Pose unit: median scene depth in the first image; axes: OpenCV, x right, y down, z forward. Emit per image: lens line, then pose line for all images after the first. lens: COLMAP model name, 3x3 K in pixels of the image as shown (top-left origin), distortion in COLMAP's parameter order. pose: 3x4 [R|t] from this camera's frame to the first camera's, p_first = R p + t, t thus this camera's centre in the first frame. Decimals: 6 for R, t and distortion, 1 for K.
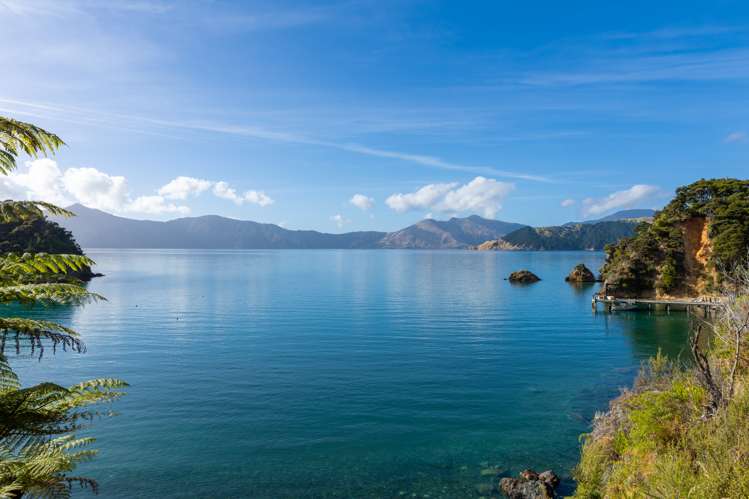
lens RADIAL K [[491.5, 0, 374.5], [0, 491.5, 249.5], [0, 0, 1]] dist [-0.002995, -0.000257]
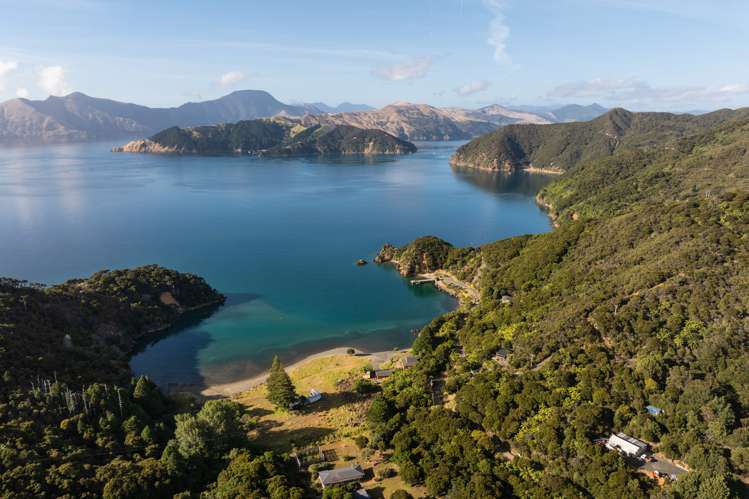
lens RADIAL K [[521.7, 0, 374.5], [0, 521.7, 249.5], [0, 0, 1]] dist [-0.043507, -0.000827]
pose [[0.750354, -0.157975, 0.641882, -2.320276], [0.006287, 0.972686, 0.232040, -1.063287], [-0.661006, -0.170076, 0.730852, -1.813710]]
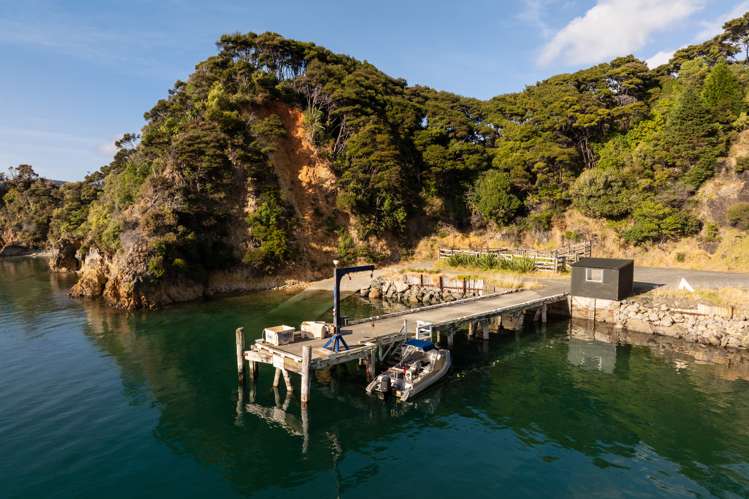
lens RADIAL K [[521.7, 0, 374.5], [0, 521.7, 249.5], [0, 0, 1]] dist [-0.043507, -0.000827]
pose [[0.359189, -0.069043, 0.930708, 0.226789], [0.002062, 0.997316, 0.073189, 0.037413], [-0.933263, -0.024370, 0.358367, 0.736666]]
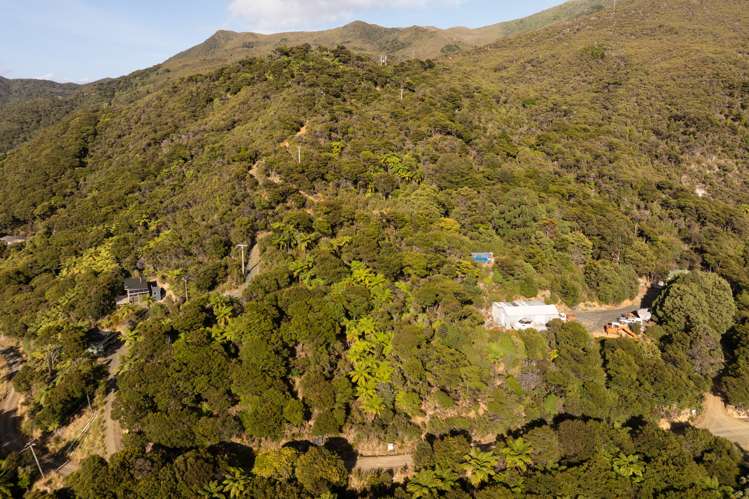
lens RADIAL K [[521.7, 0, 374.5], [0, 521.7, 249.5], [0, 0, 1]] dist [-0.043507, -0.000827]
pose [[-0.237308, -0.239060, 0.941560, -1.584885], [-0.006218, 0.969601, 0.244612, -0.443763], [-0.971415, 0.052193, -0.231580, -0.880193]]
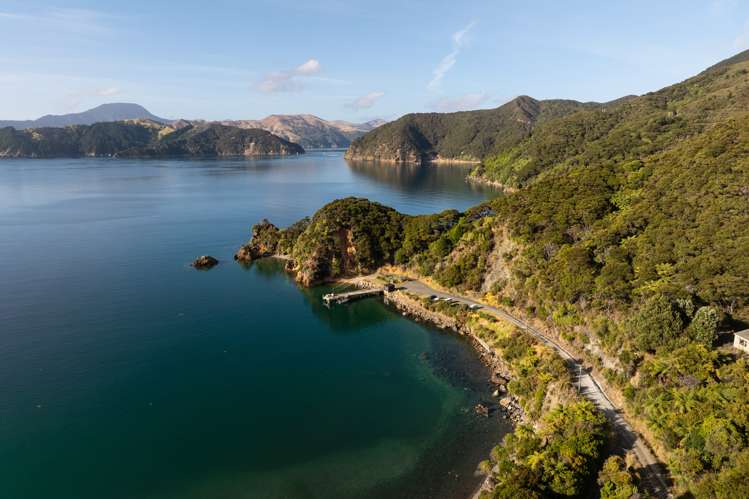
lens RADIAL K [[521.7, 0, 374.5], [0, 521.7, 249.5], [0, 0, 1]] dist [-0.043507, -0.000827]
pose [[0.592510, -0.168647, 0.787712, -0.707578], [0.007721, 0.978984, 0.203790, -0.357755], [-0.805526, -0.114666, 0.581360, -0.141639]]
